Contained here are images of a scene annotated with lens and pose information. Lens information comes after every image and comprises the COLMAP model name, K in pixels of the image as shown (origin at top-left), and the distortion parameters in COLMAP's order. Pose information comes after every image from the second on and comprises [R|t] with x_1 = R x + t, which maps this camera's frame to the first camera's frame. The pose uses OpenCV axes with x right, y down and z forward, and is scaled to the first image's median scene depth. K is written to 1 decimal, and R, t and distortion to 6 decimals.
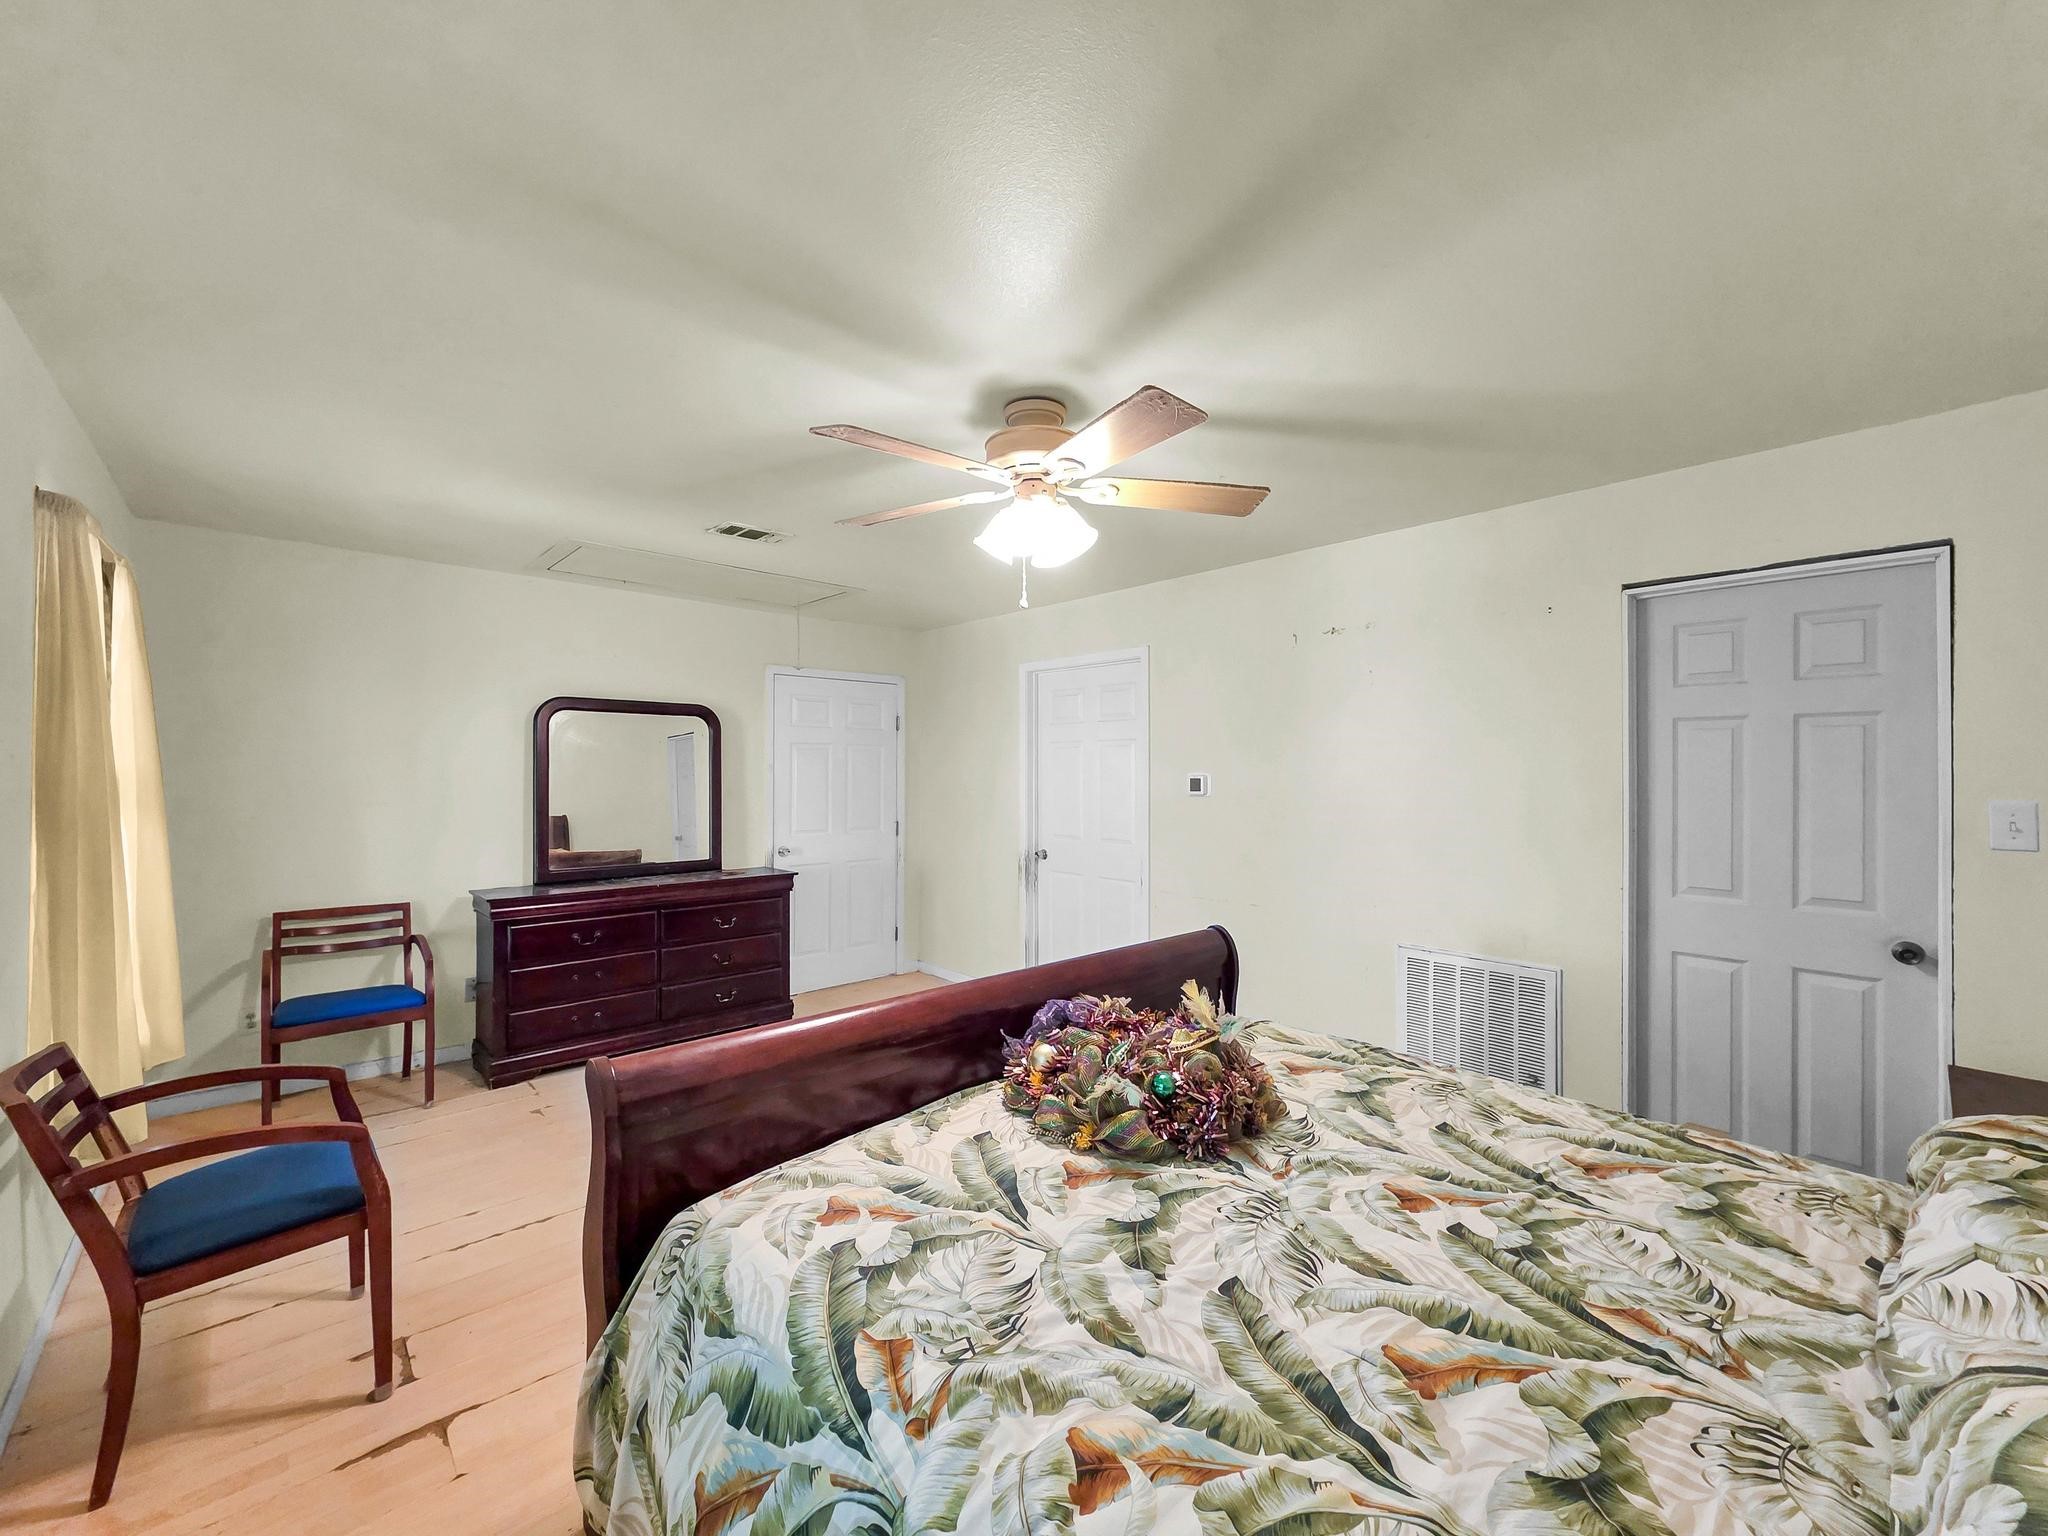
lens RADIAL K [[829.5, 0, 1024.0], [0, 829.5, 768.0], [0, 0, 1]] dist [0.001183, -0.000329]
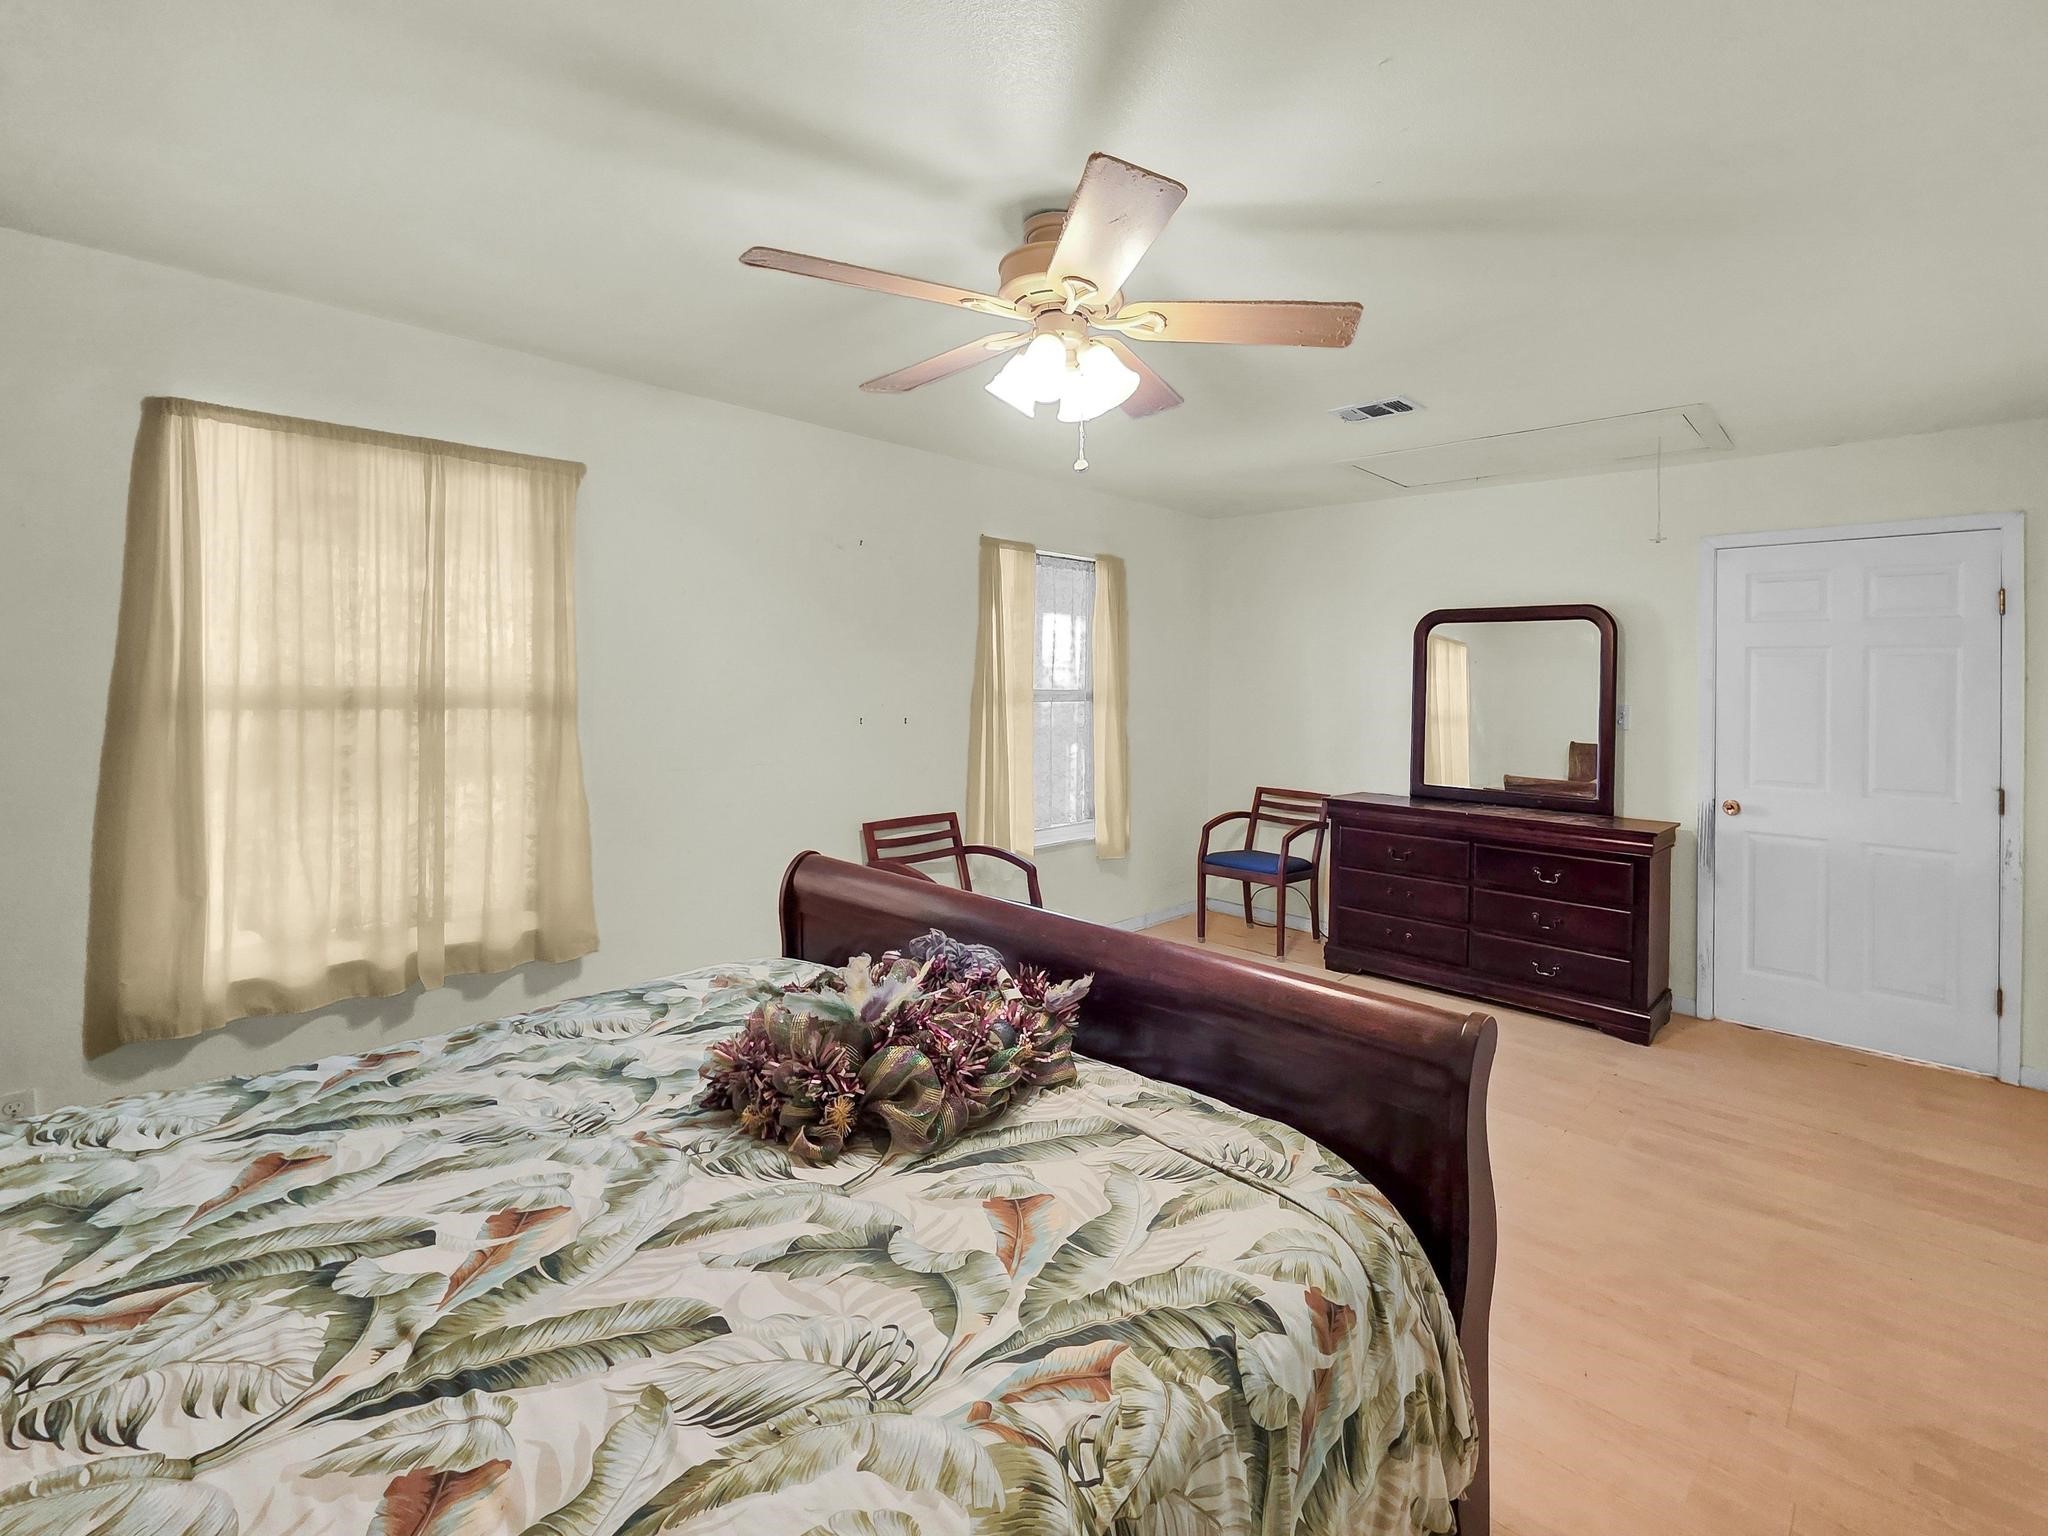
lens RADIAL K [[829.5, 0, 1024.0], [0, 829.5, 768.0], [0, 0, 1]] dist [0.001183, -0.000329]
pose [[0.120367, 0.104106, -0.987256, 1.312583], [-0.014738, 0.994564, 0.103080, 0.022745], [0.992620, 0.002143, 0.121247, 1.458665]]
